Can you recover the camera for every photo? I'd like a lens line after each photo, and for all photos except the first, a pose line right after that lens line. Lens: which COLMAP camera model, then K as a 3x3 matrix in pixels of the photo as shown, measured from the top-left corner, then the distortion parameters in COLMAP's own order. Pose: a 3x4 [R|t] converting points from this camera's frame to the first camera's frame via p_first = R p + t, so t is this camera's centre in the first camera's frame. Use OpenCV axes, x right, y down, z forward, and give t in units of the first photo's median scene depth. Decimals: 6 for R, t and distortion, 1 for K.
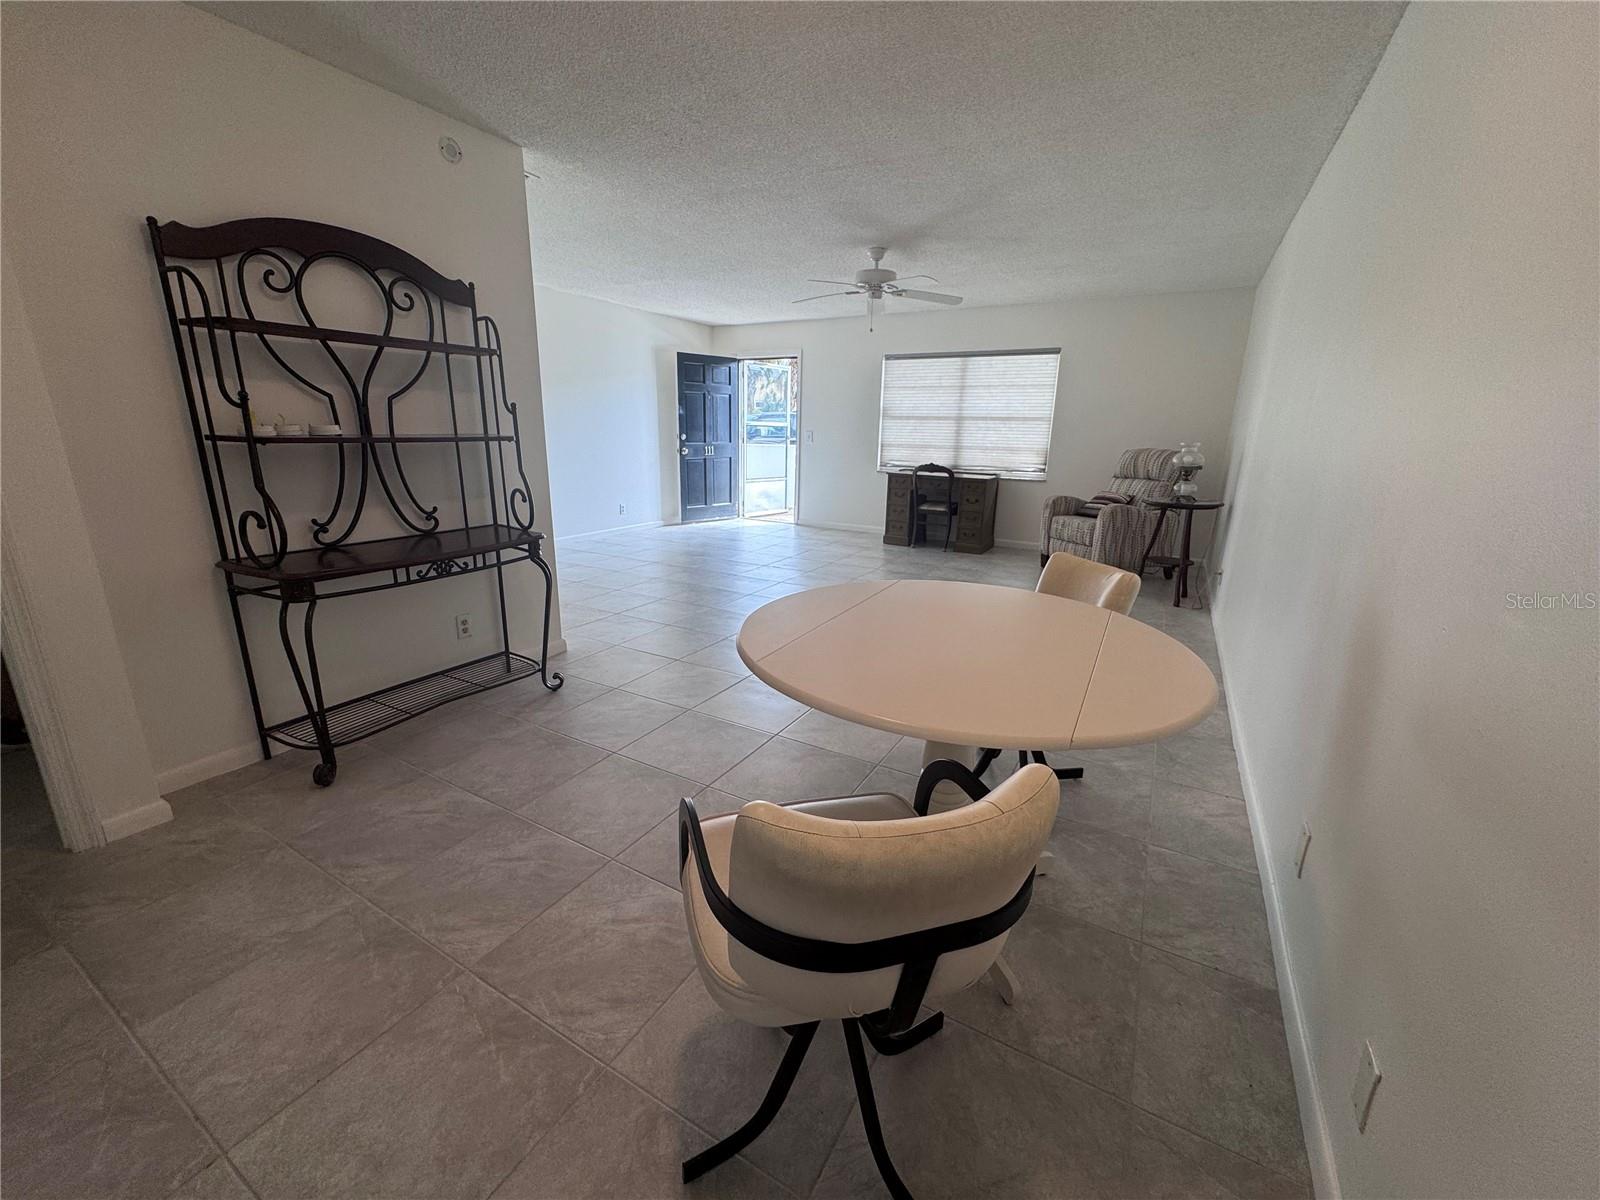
lens RADIAL K [[642.9, 0, 797.5], [0, 642.9, 596.9], [0, 0, 1]] dist [-0.000139, -0.000002]
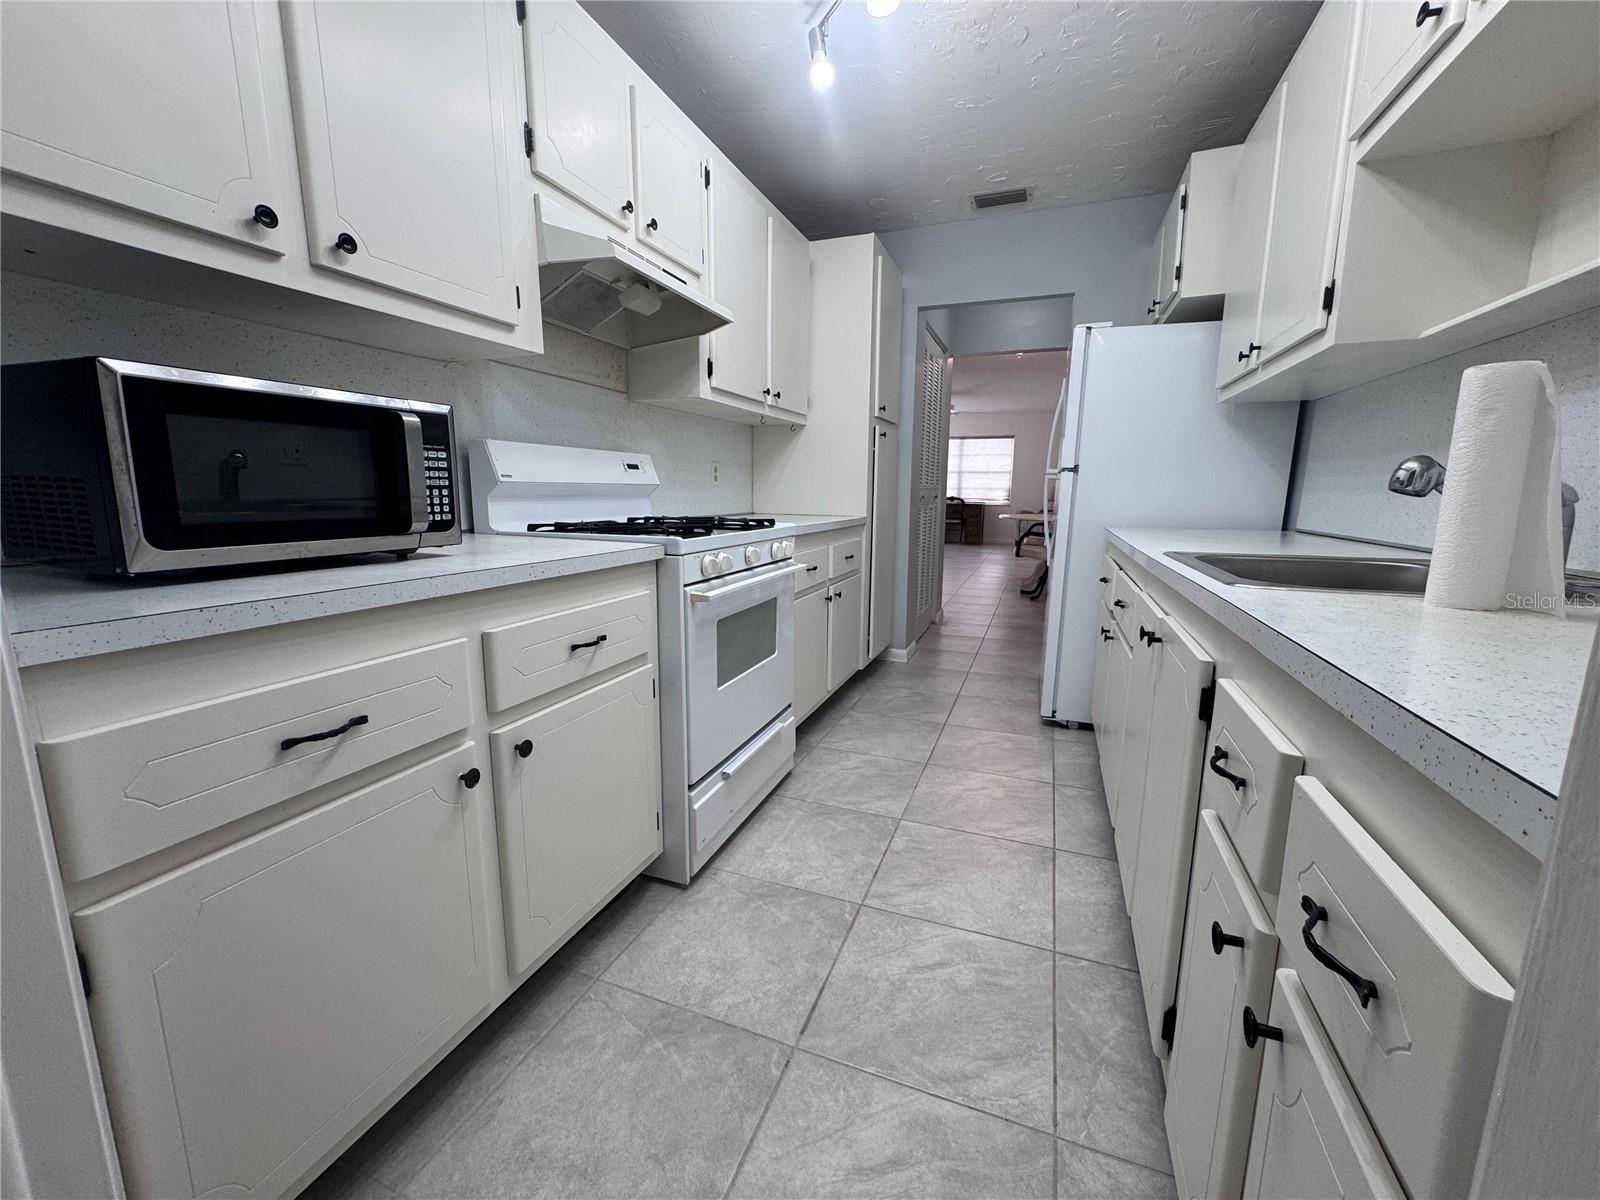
lens RADIAL K [[642.9, 0, 800.2], [0, 642.9, 598.7], [0, 0, 1]] dist [-0.000139, -0.000002]
pose [[0.987582, -0.034331, 0.153306, -0.485695], [0.047334, 0.995509, -0.081985, 0.202340], [-0.149802, 0.088223, 0.984772, -0.677570]]
